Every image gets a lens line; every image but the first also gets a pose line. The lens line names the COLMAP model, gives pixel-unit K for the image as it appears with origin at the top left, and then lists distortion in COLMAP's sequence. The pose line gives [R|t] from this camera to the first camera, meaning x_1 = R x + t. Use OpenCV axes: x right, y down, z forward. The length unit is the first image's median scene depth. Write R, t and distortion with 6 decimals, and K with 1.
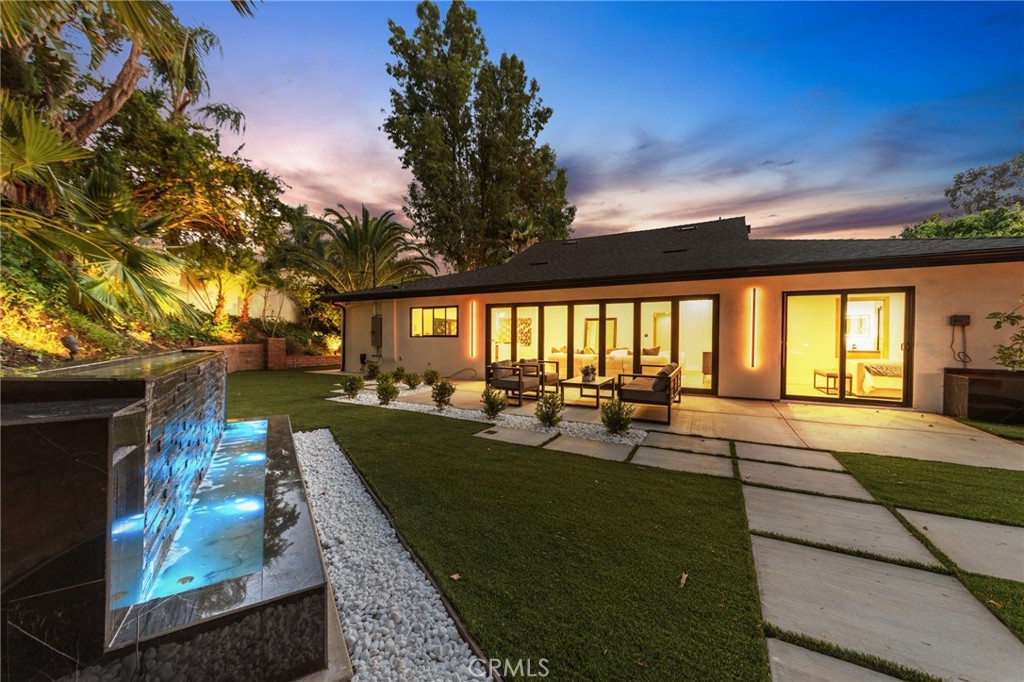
lens RADIAL K [[383.2, 0, 512.0], [0, 383.2, 345.9], [0, 0, 1]] dist [0.000114, -0.000076]
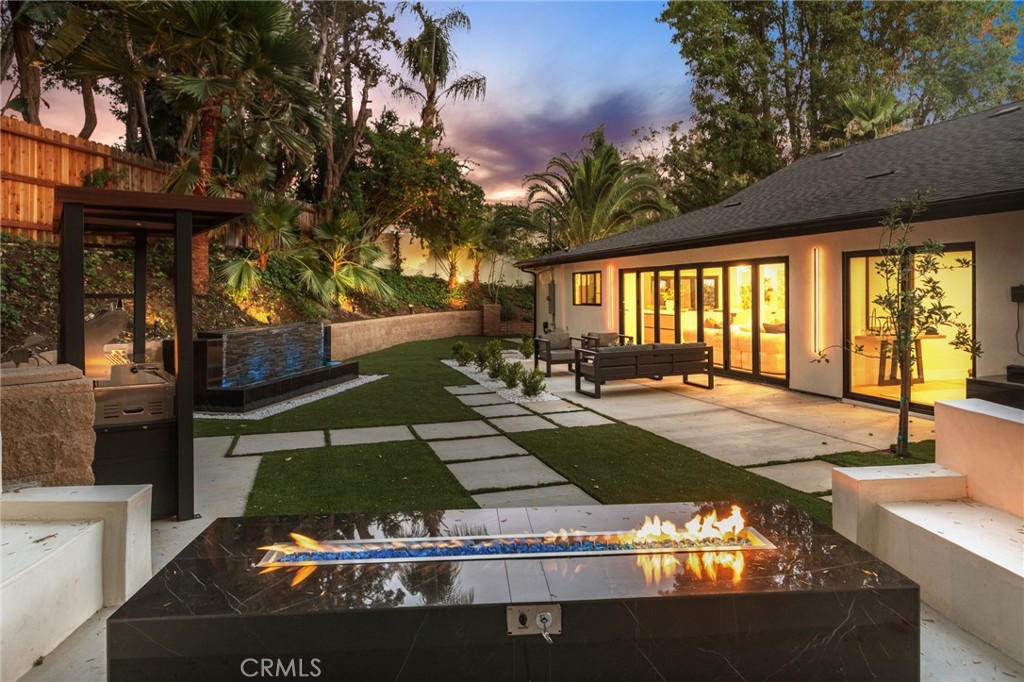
lens RADIAL K [[625.2, 0, 512.0], [0, 625.2, 298.5], [0, 0, 1]] dist [-0.005760, -0.000752]
pose [[0.731413, -0.005914, -0.681909, 0.700556], [-0.000639, 0.999956, -0.009358, -0.026832], [0.681934, 0.007280, 0.731377, -0.210838]]
